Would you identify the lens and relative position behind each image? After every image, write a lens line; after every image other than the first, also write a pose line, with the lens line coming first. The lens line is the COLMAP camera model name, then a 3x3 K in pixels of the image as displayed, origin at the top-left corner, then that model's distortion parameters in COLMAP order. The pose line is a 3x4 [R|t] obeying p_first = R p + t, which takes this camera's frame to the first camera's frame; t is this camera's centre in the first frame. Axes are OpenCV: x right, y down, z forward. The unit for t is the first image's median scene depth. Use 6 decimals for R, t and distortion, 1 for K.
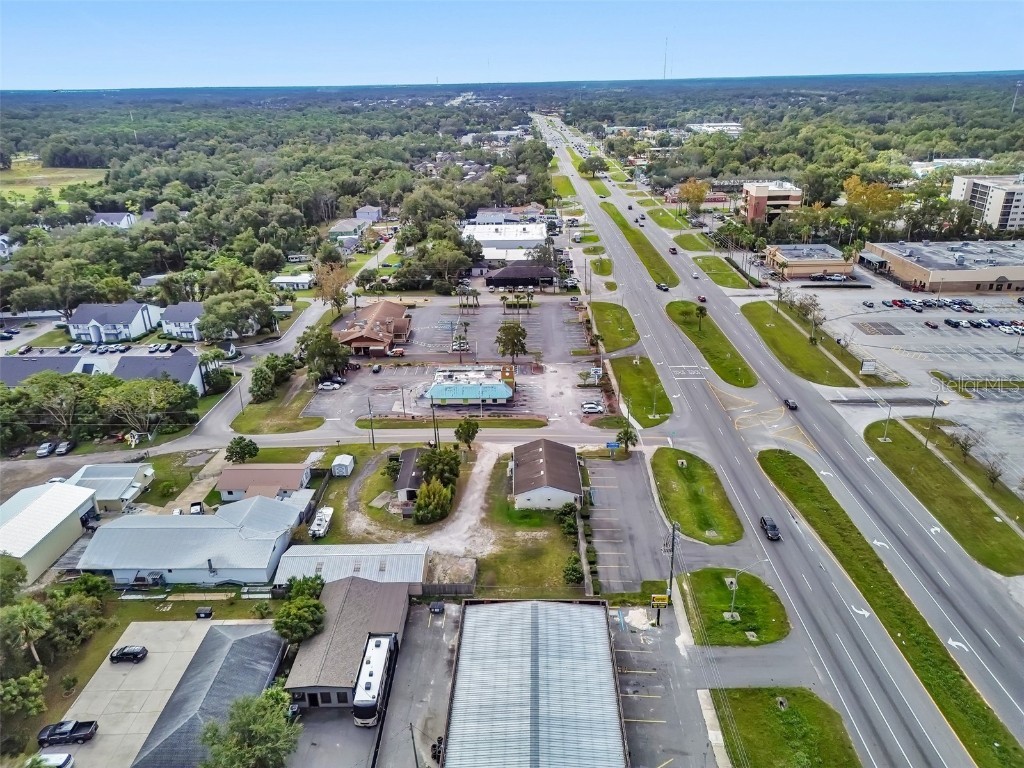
lens RADIAL K [[713.6, 0, 513.2], [0, 713.6, 386.9], [0, 0, 1]] dist [0.073776, -0.075485]
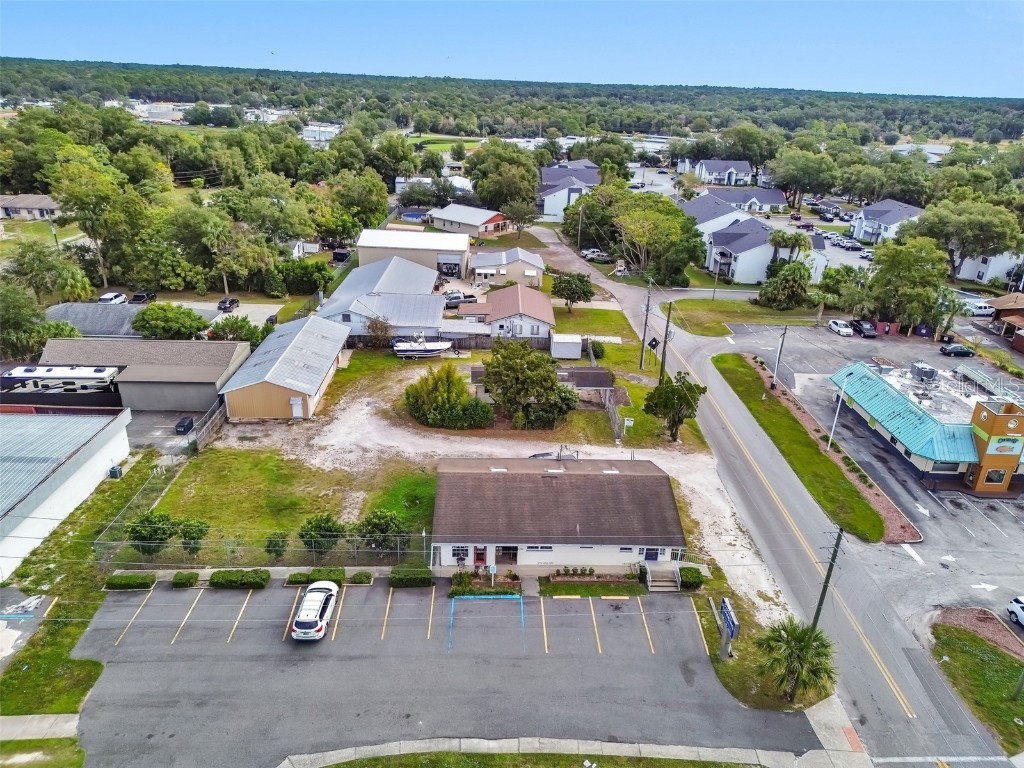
lens RADIAL K [[713.6, 0, 513.2], [0, 713.6, 386.9], [0, 0, 1]] dist [0.073776, -0.075485]
pose [[0.042861, 0.407392, -0.912247, 0.395024], [-0.424167, 0.834129, 0.352577, -0.074470], [0.904569, 0.371833, 0.208554, 0.858123]]
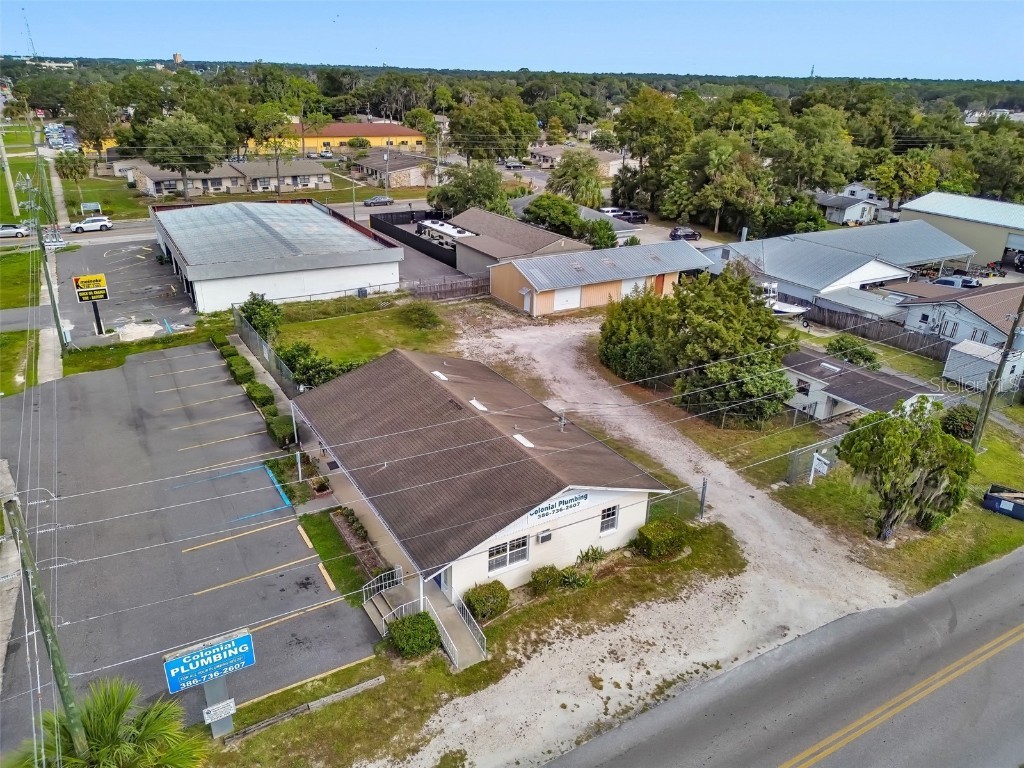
lens RADIAL K [[717.4, 0, 514.8], [0, 717.4, 382.2], [0, 0, 1]] dist [0.144654, -0.211400]
pose [[-0.853413, 0.198205, -0.482080, 0.155088], [-0.214300, 0.709673, 0.671148, -0.088464], [0.475144, 0.676076, -0.563169, 1.137958]]
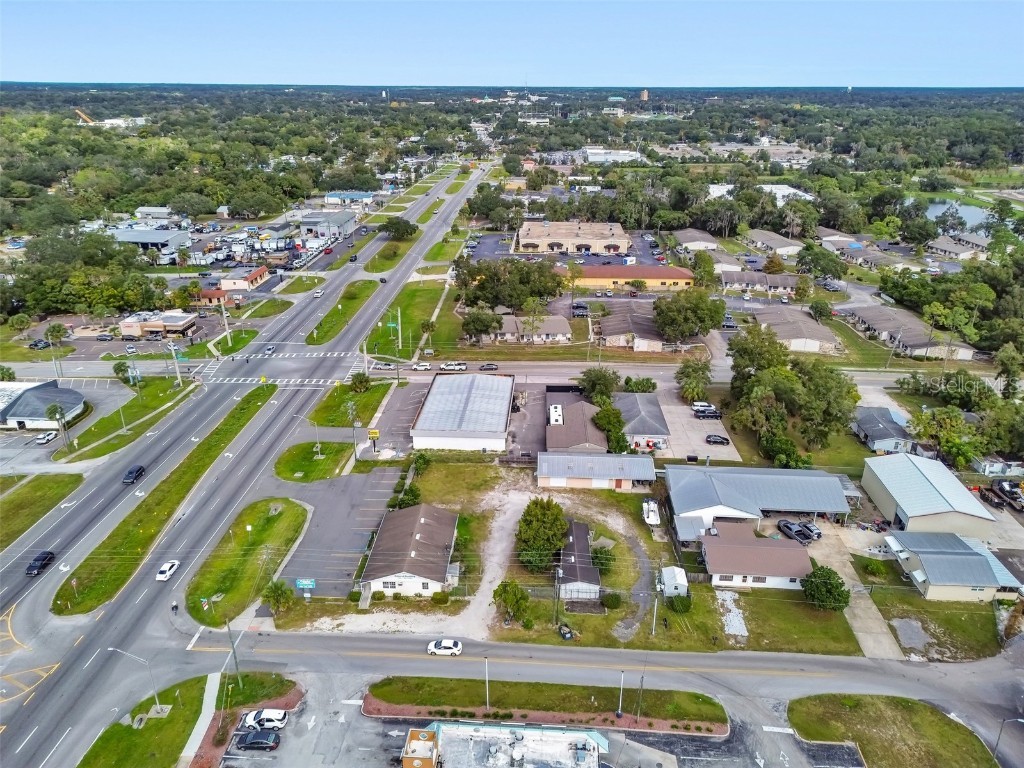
lens RADIAL K [[713.6, 0, 513.2], [0, 713.6, 386.9], [0, 0, 1]] dist [0.073776, -0.075485]
pose [[-0.999434, 0.000364, 0.033642, -0.097674], [0.024329, 0.698494, 0.715203, -0.596411], [-0.023239, 0.715616, -0.698107, 1.429155]]
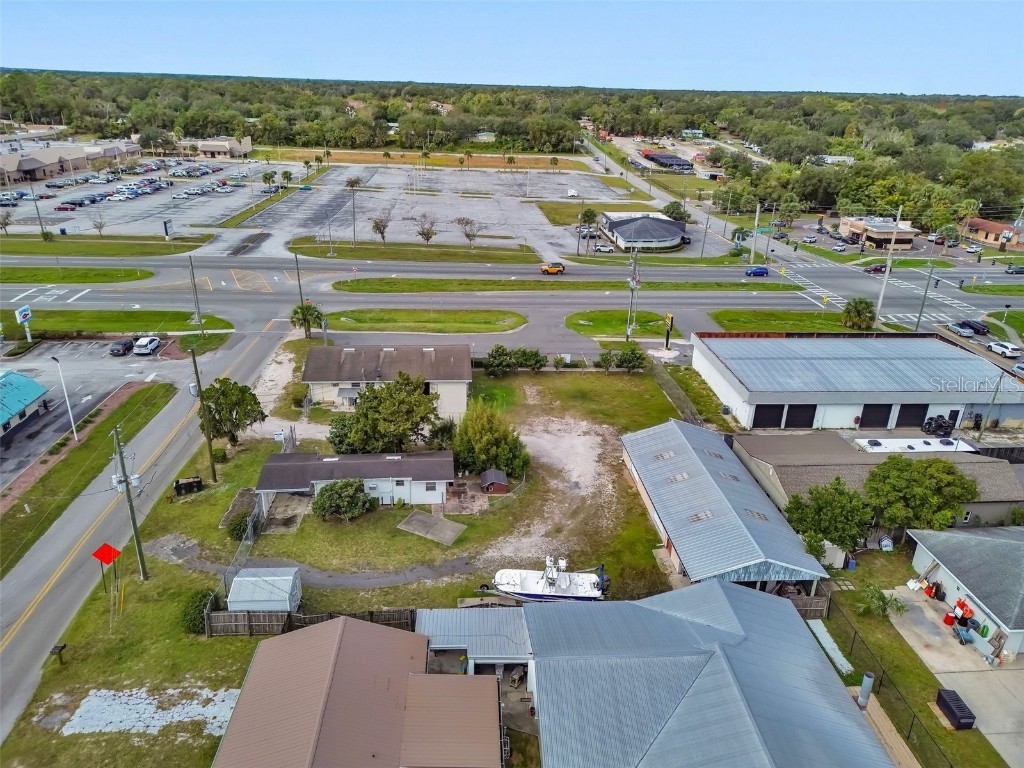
lens RADIAL K [[713.6, 0, 513.2], [0, 713.6, 386.9], [0, 0, 1]] dist [0.073776, -0.075485]
pose [[-0.092949, -0.369731, 0.924478, -0.537837], [0.366944, 0.850423, 0.377007, -0.059040], [-0.925588, 0.374274, 0.056624, 0.865895]]
